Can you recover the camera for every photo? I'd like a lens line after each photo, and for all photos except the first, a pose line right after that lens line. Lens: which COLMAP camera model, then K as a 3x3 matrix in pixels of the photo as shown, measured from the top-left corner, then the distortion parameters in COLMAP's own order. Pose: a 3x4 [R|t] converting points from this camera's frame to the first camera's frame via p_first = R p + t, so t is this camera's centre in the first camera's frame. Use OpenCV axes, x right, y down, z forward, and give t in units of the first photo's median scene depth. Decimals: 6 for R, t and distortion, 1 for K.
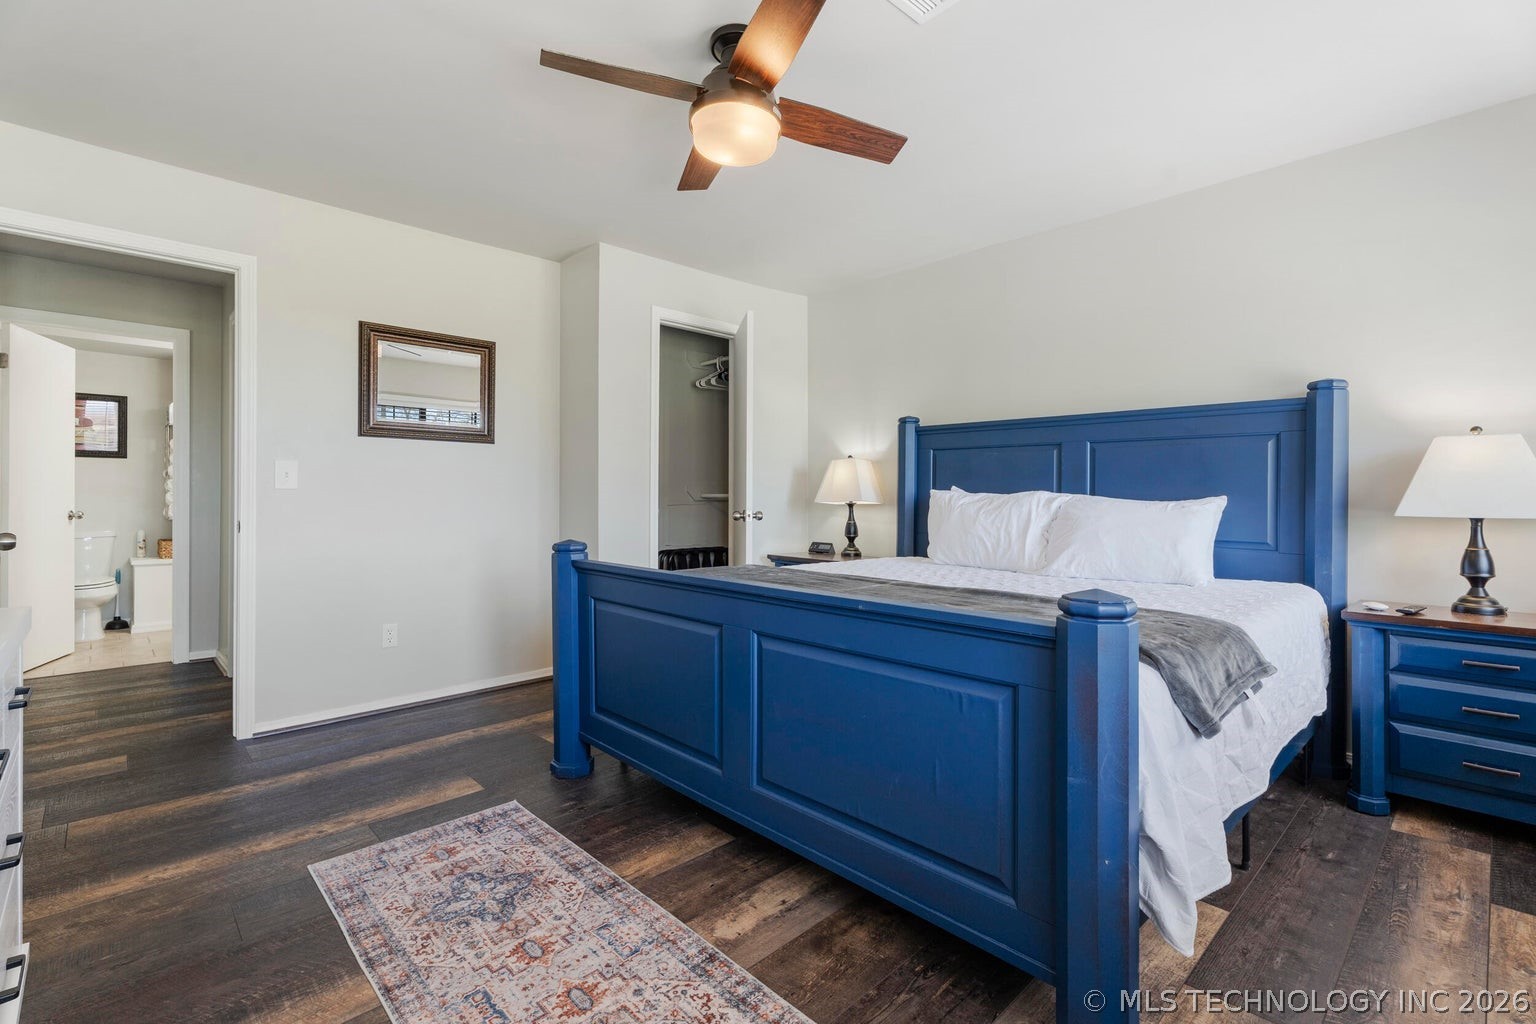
lens RADIAL K [[687.5, 0, 764.4], [0, 687.5, 508.4], [0, 0, 1]] dist [0.000547, 0.000423]
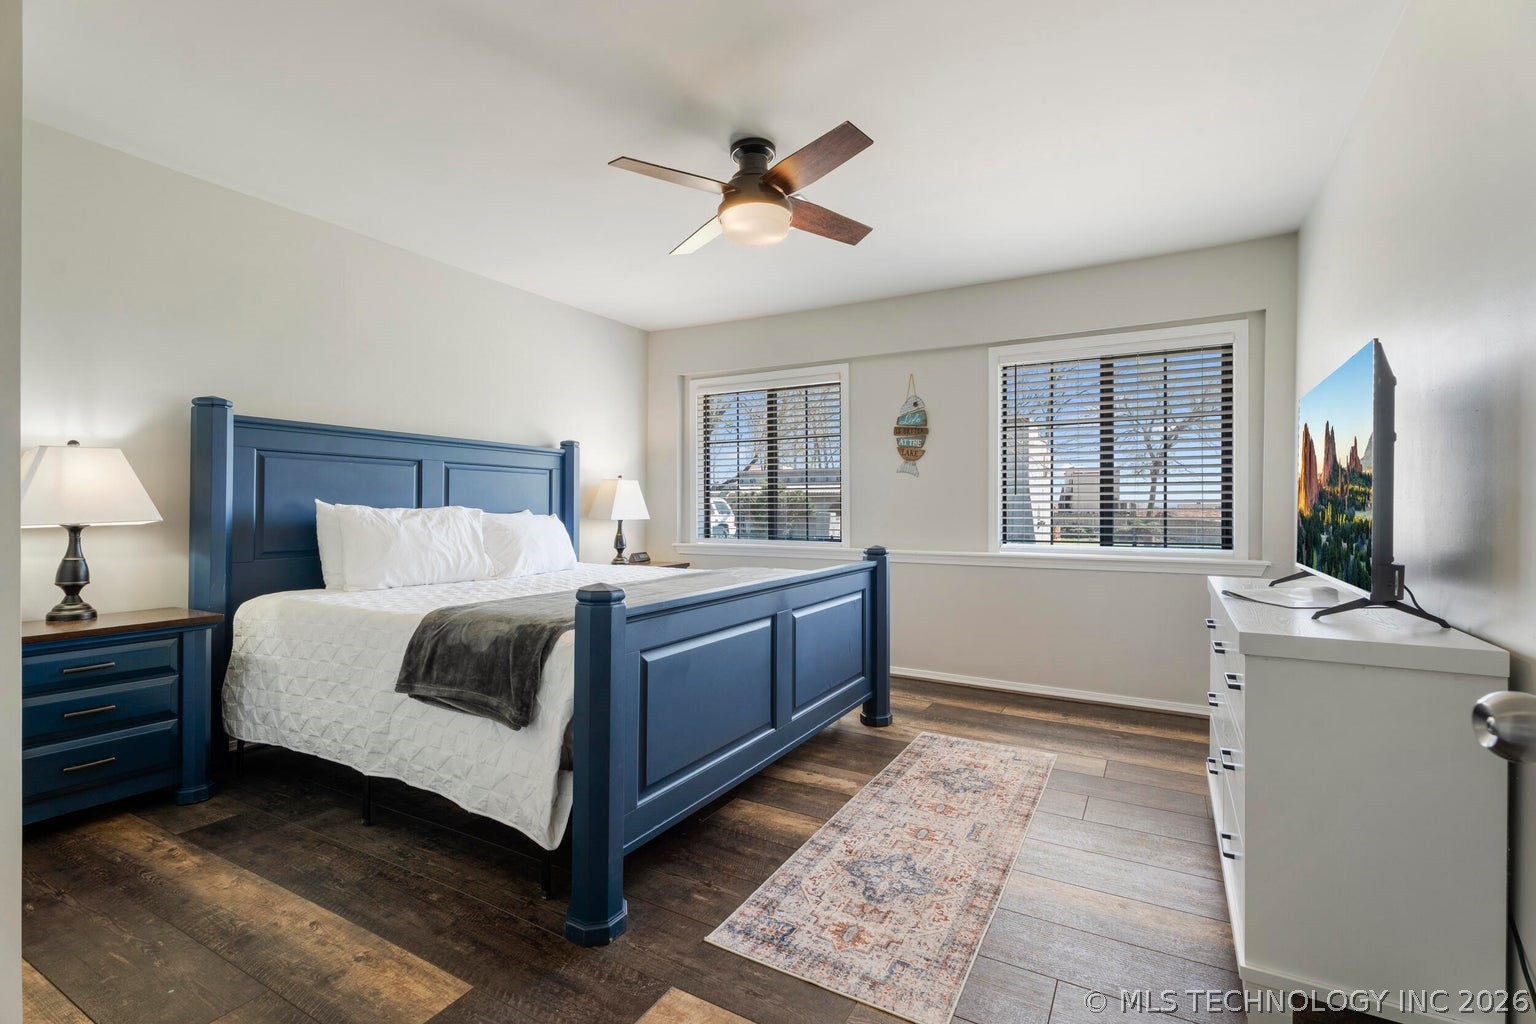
lens RADIAL K [[687.5, 0, 778.8], [0, 687.5, 505.5], [0, 0, 1]] dist [0.000547, 0.000423]
pose [[-0.294280, 0.000920, 0.955719, -1.245341], [0.015699, 0.999869, 0.003872, -0.036792], [-0.955590, 0.016143, -0.294256, 1.309511]]
